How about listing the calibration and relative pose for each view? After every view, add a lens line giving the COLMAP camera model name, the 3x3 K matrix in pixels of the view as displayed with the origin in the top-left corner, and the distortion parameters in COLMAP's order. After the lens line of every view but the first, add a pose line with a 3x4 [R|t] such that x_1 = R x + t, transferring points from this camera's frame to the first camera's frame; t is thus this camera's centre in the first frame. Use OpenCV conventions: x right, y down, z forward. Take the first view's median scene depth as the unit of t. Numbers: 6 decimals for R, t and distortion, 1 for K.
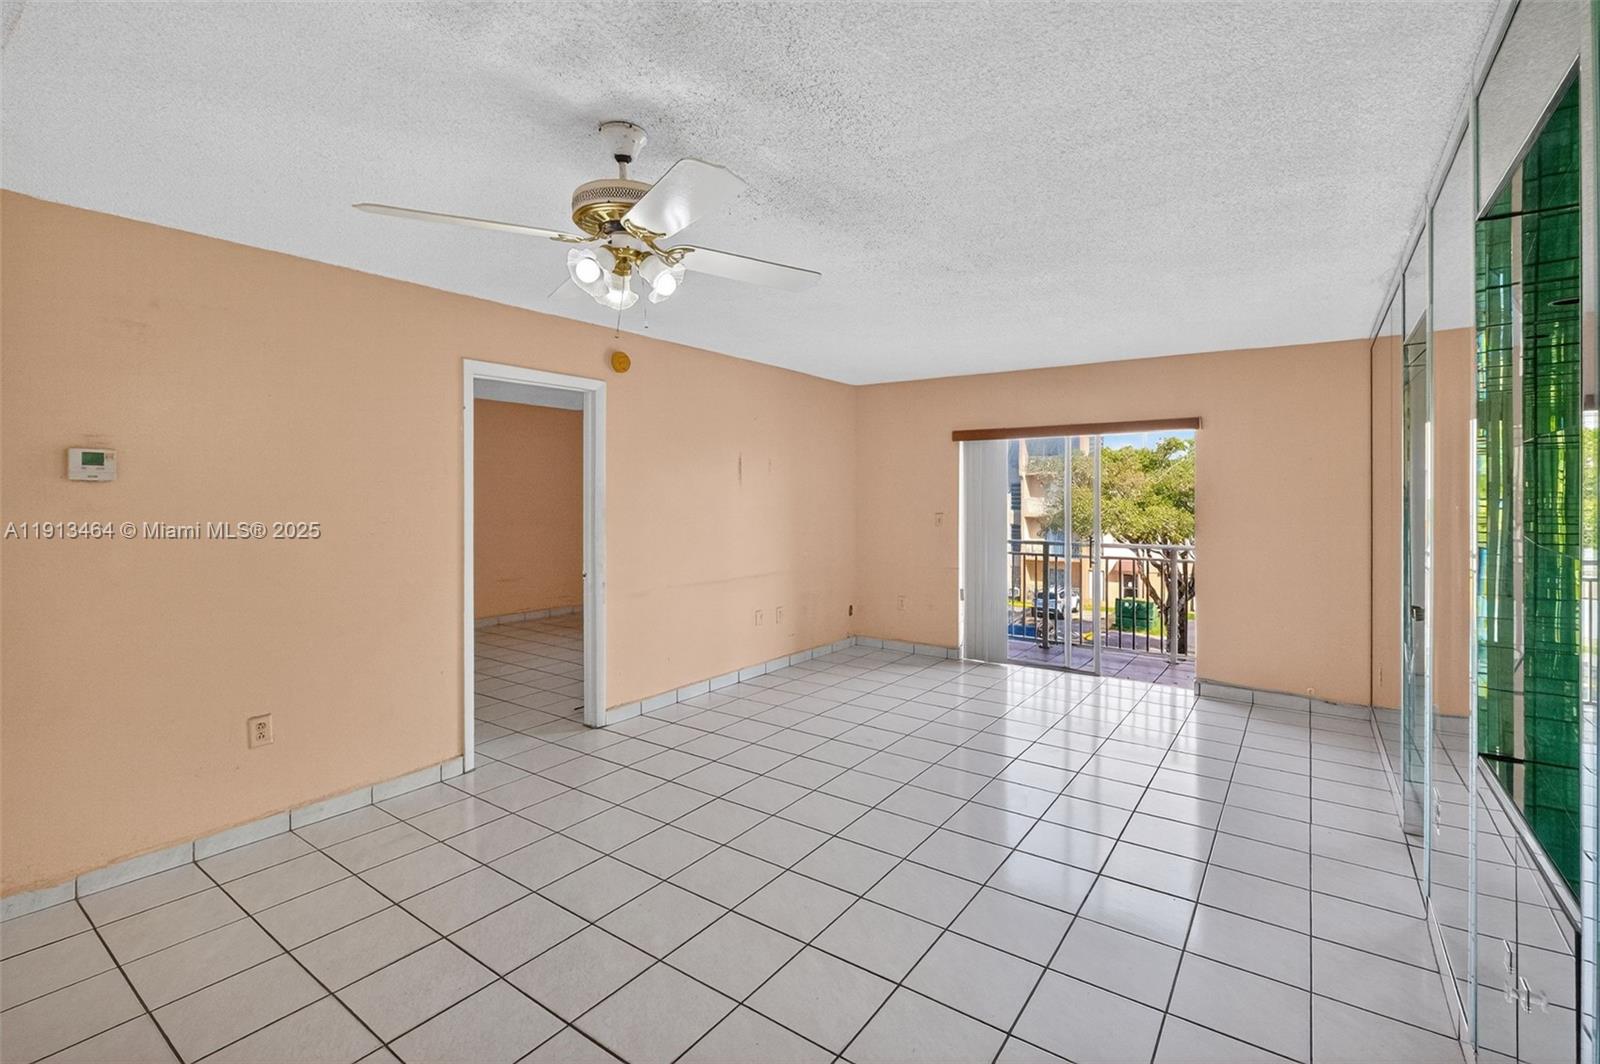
lens RADIAL K [[715.4, 0, 797.9], [0, 715.4, 493.9], [0, 0, 1]] dist [0.001305, 0.000033]
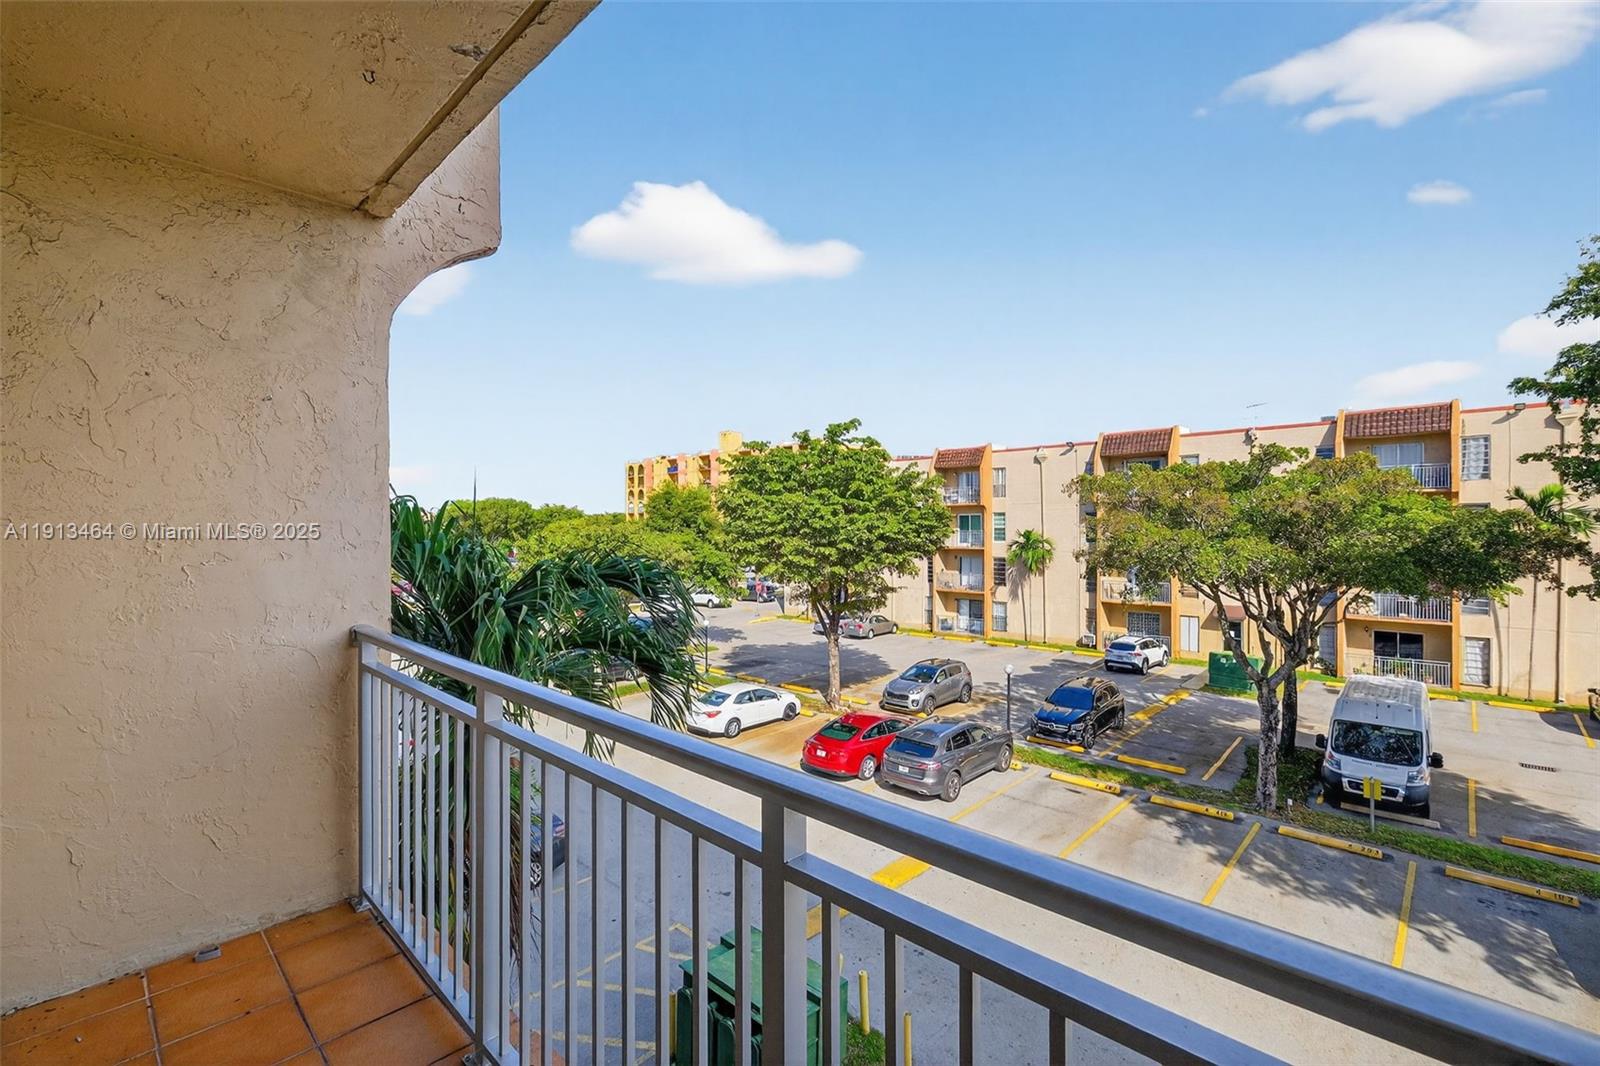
lens RADIAL K [[701.5, 0, 795.9], [0, 701.5, 522.4], [0, 0, 1]] dist [-0.000064, -0.000263]
pose [[0.990017, 0.000520, -0.140950, 0.138962], [-0.001181, 0.999989, -0.004603, 0.003306], [0.140946, 0.004723, 0.990006, 0.219591]]
